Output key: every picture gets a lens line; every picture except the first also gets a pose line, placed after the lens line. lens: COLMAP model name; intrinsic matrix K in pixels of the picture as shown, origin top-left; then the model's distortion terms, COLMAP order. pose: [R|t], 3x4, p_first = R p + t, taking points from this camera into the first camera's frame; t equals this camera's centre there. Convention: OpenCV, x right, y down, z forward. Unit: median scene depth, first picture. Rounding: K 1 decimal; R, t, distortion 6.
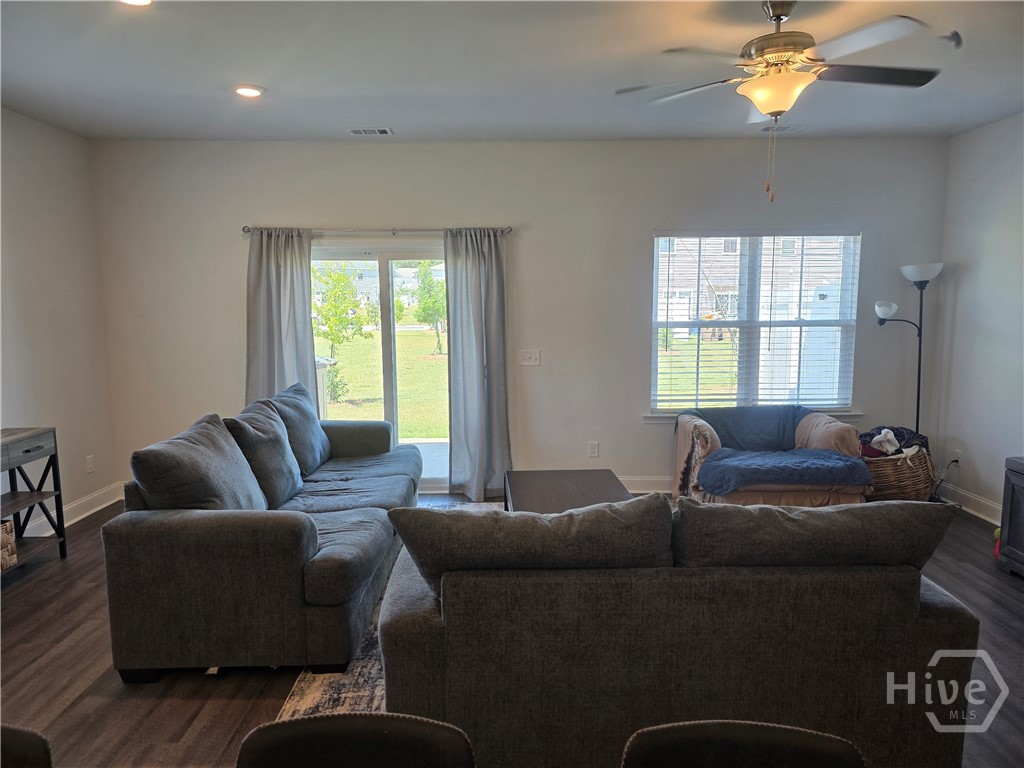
lens RADIAL K [[680.2, 0, 498.5], [0, 680.2, 380.1], [0, 0, 1]] dist [0.076532, -0.071936]
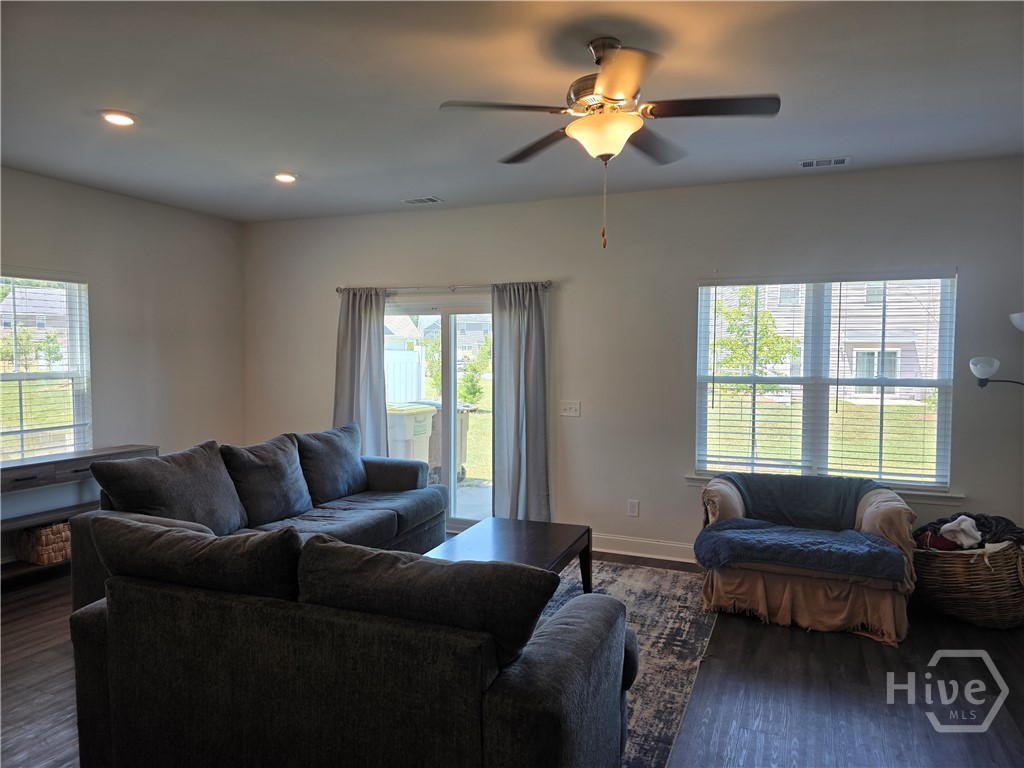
lens RADIAL K [[671.7, 0, 509.7], [0, 671.7, 384.3], [0, 0, 1]] dist [0.079769, -0.078429]
pose [[0.923004, 0.027180, -0.383830, 0.351481], [-0.055102, 0.996558, -0.061937, -0.002736], [0.380825, 0.078318, 0.921324, 0.055990]]
